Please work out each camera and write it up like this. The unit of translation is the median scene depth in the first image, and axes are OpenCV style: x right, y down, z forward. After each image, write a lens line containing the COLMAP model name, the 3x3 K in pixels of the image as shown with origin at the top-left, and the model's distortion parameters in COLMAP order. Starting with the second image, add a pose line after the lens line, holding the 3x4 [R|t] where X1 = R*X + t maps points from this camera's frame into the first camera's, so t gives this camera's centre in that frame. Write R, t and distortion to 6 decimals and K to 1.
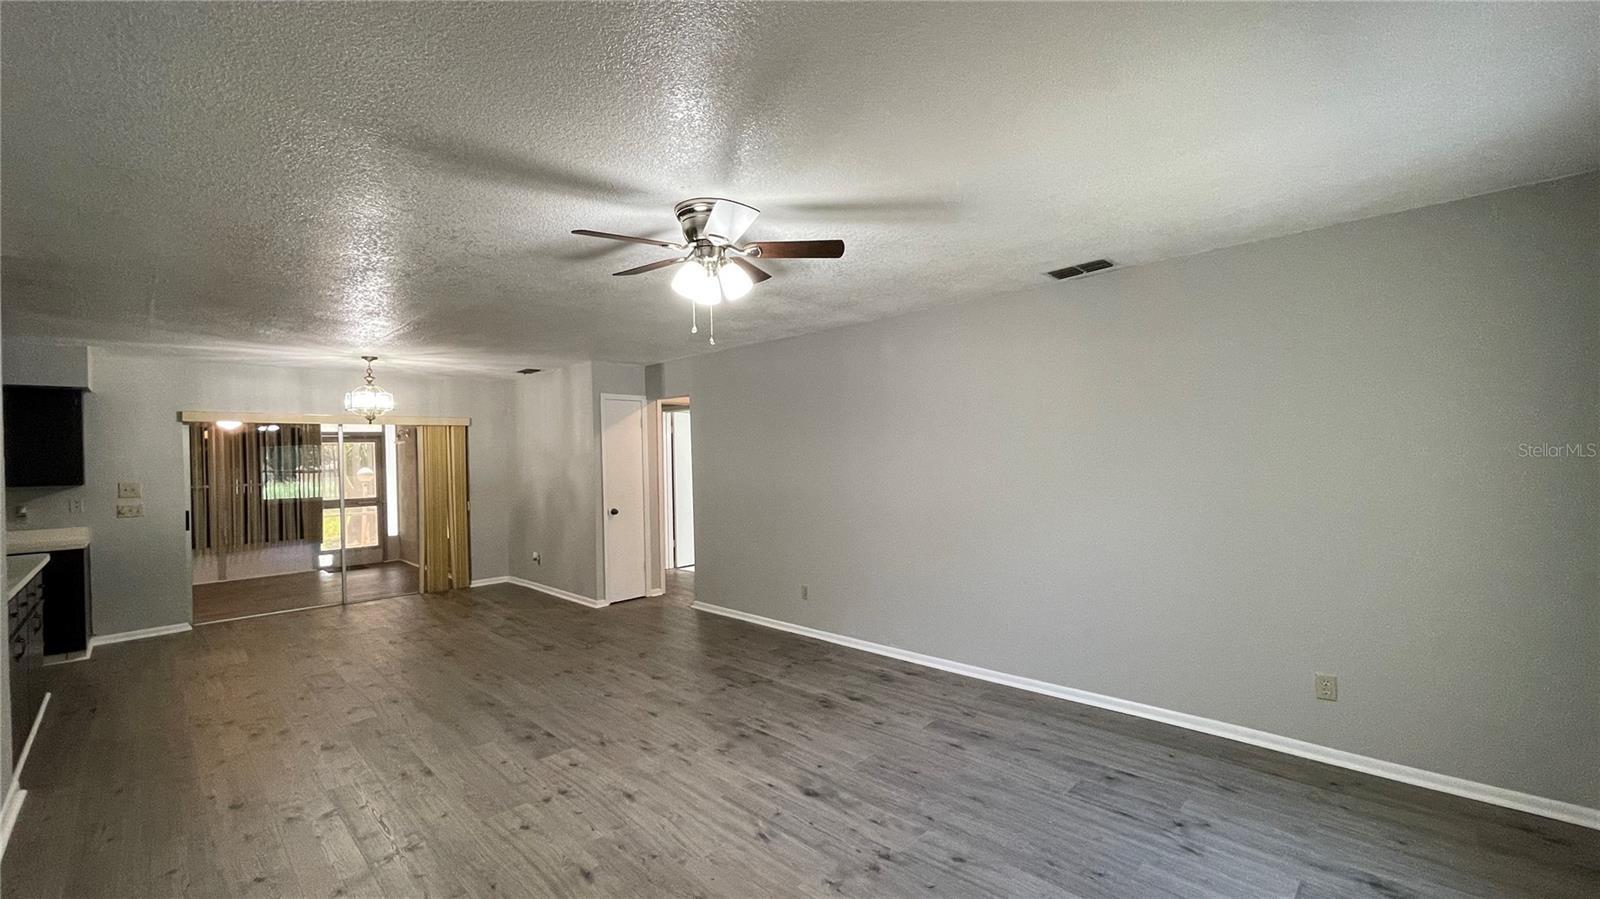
lens RADIAL K [[644.8, 0, 798.7], [0, 644.8, 456.7], [0, 0, 1]] dist [-0.000612, 0.004544]
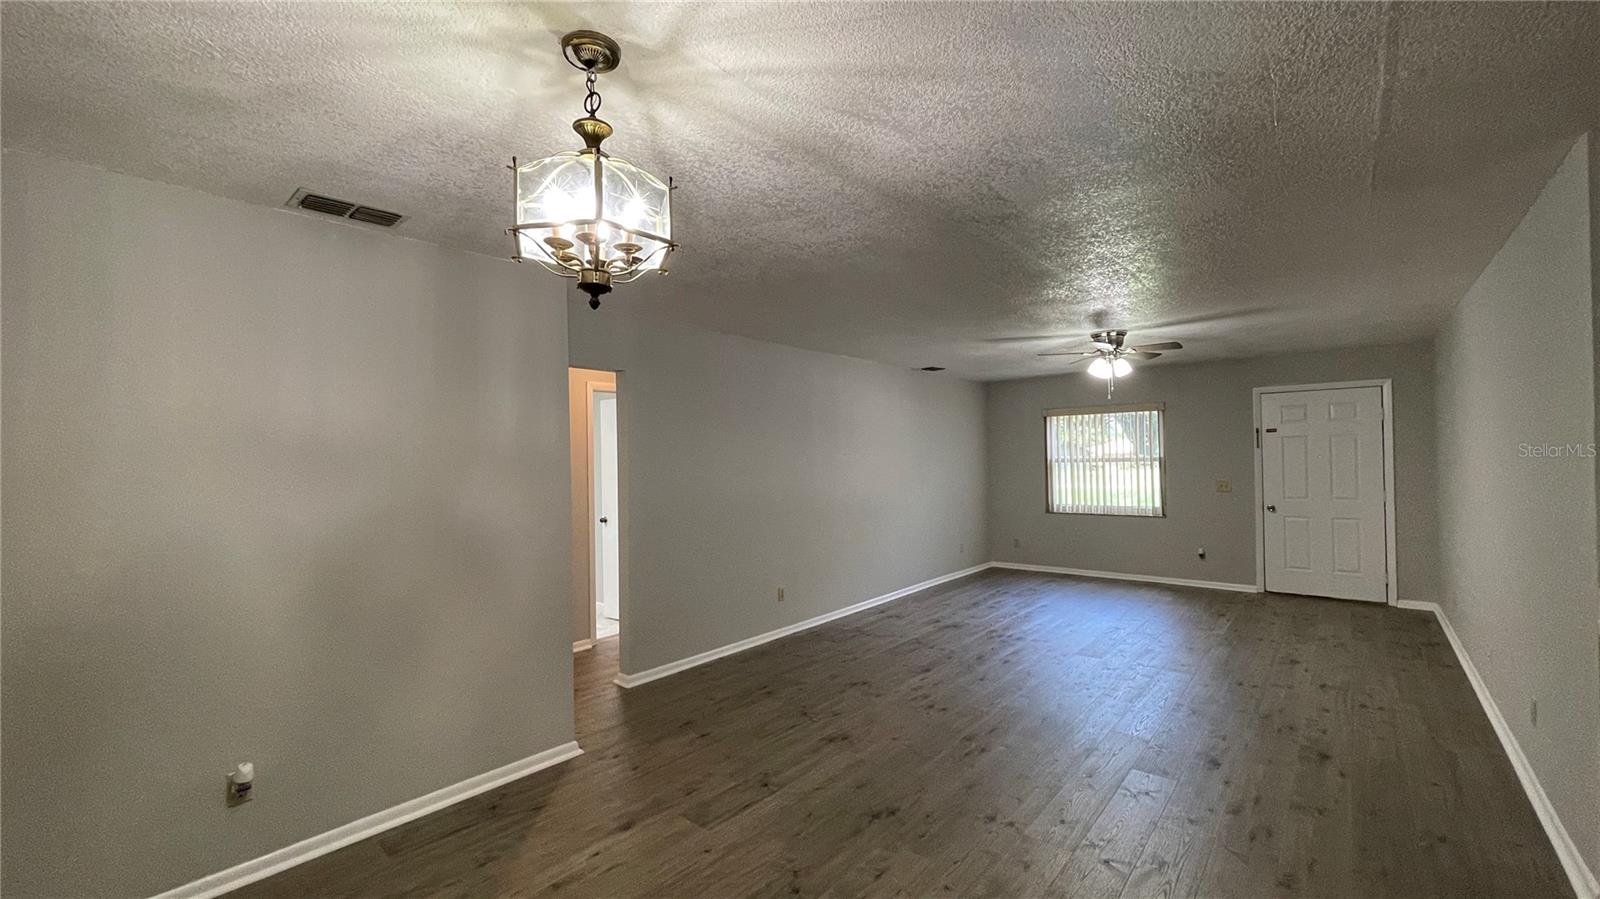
lens RADIAL K [[644.8, 0, 798.7], [0, 644.8, 456.7], [0, 0, 1]] dist [-0.000612, 0.004544]
pose [[-0.062782, 0.029150, 0.997602, -1.522921], [0.024554, 0.999316, -0.027654, 0.033971], [-0.997725, 0.022759, -0.063455, 1.549097]]
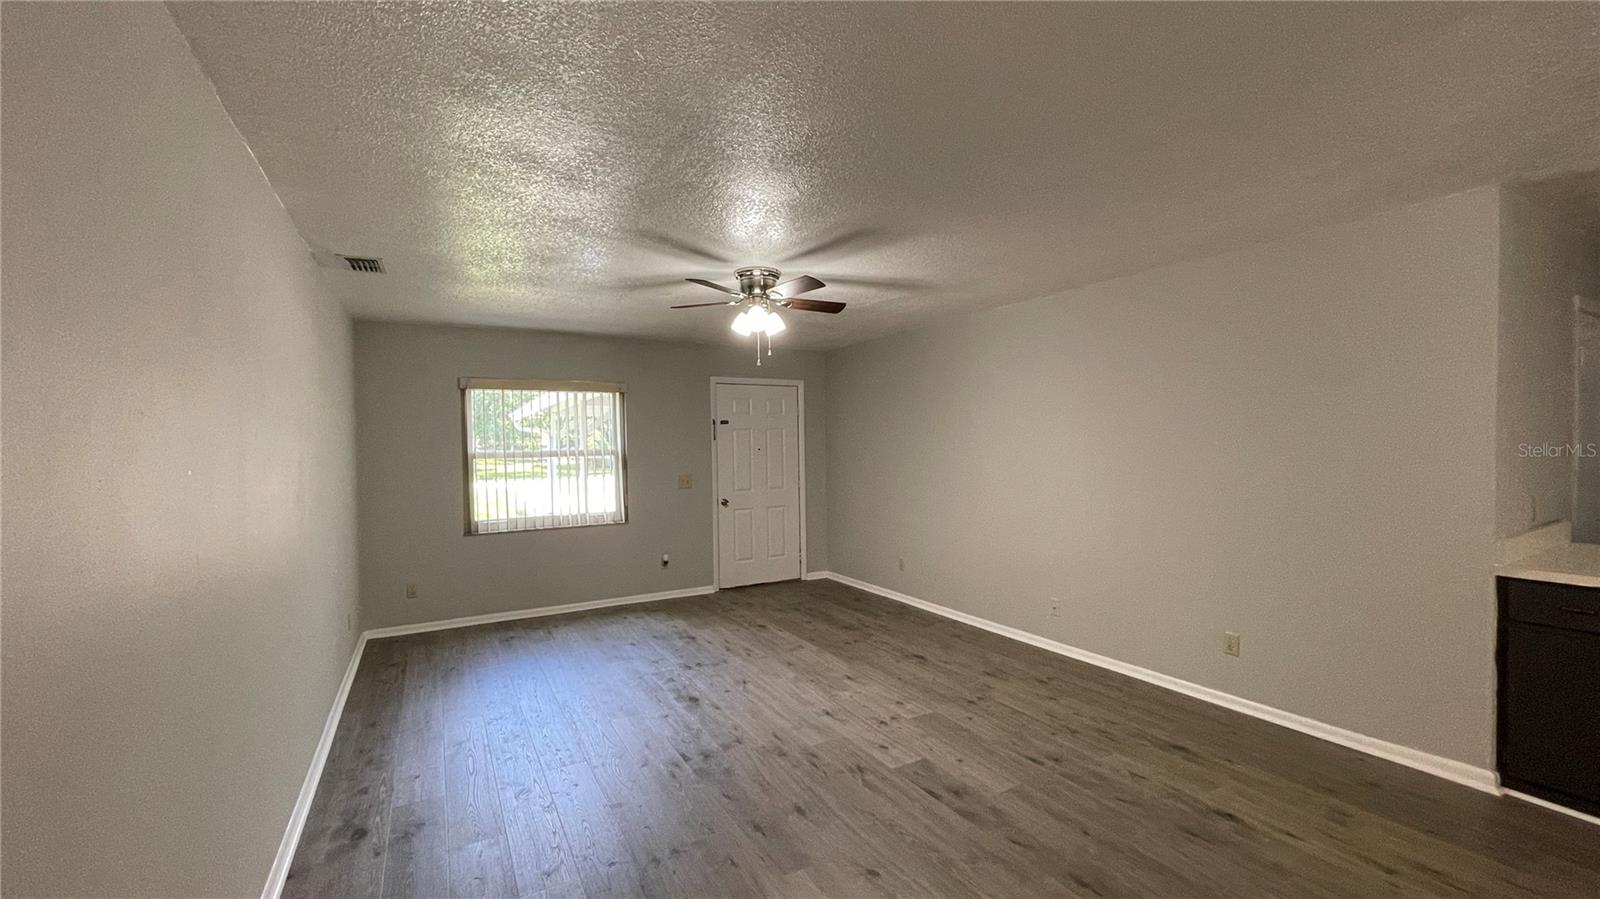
lens RADIAL K [[644.8, 0, 798.7], [0, 644.8, 456.7], [0, 0, 1]] dist [-0.000612, 0.004544]
pose [[-0.959781, 0.032202, 0.278897, -0.455139], [0.039719, 0.998983, 0.021341, 0.006216], [-0.277926, 0.031560, -0.960084, 1.745540]]
